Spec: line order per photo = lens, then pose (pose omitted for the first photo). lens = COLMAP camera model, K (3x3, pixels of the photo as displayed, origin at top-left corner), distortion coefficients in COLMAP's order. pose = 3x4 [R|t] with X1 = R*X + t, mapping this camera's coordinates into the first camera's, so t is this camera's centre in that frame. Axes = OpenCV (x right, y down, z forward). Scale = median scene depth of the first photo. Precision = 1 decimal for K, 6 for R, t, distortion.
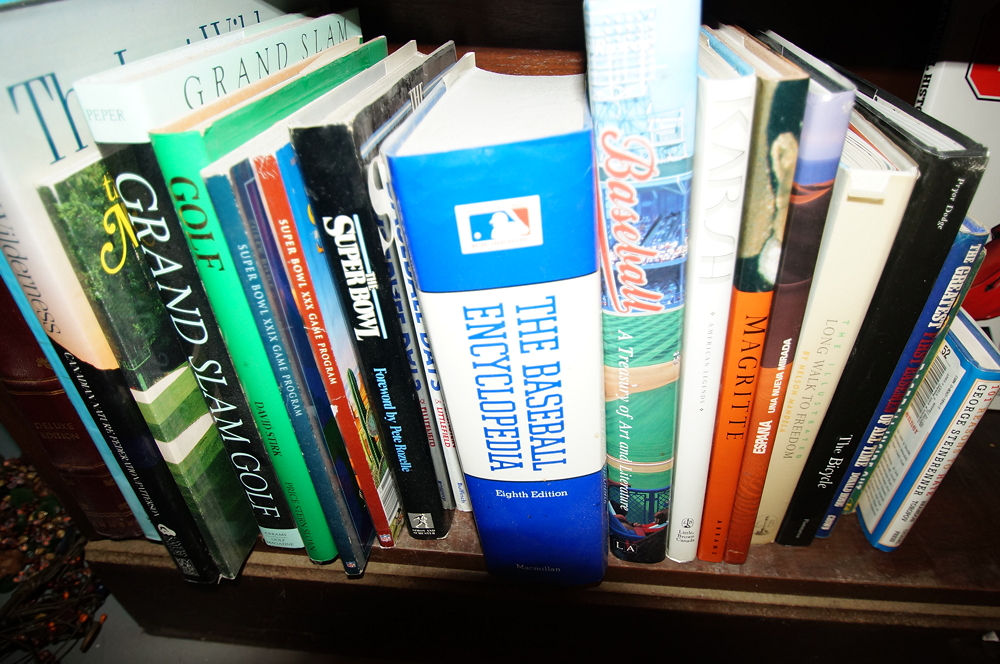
lens RADIAL K [[549.5, 0, 500.0], [0, 549.5, 332.0], [0, 0, 1]] dist [-0.025048, -0.008393]
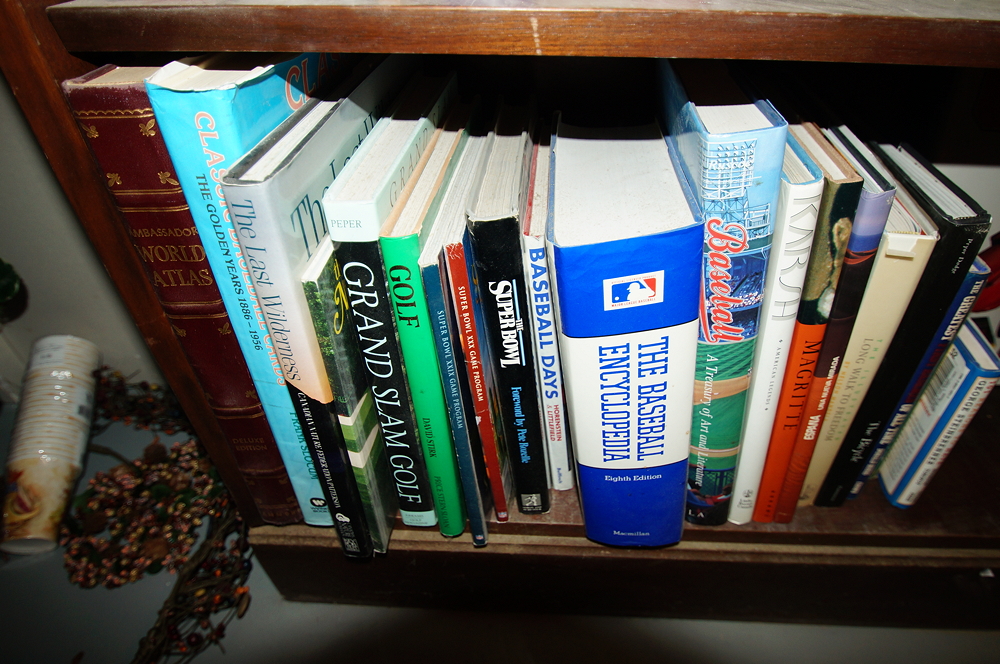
lens RADIAL K [[549.5, 0, 500.0], [0, 549.5, 332.0], [0, 0, 1]] dist [-0.025048, -0.008393]
pose [[0.999257, -0.038511, 0.001191, -0.263402], [0.038366, 0.997376, 0.061396, -0.147879], [-0.003552, -0.061305, 0.998113, -0.281783]]
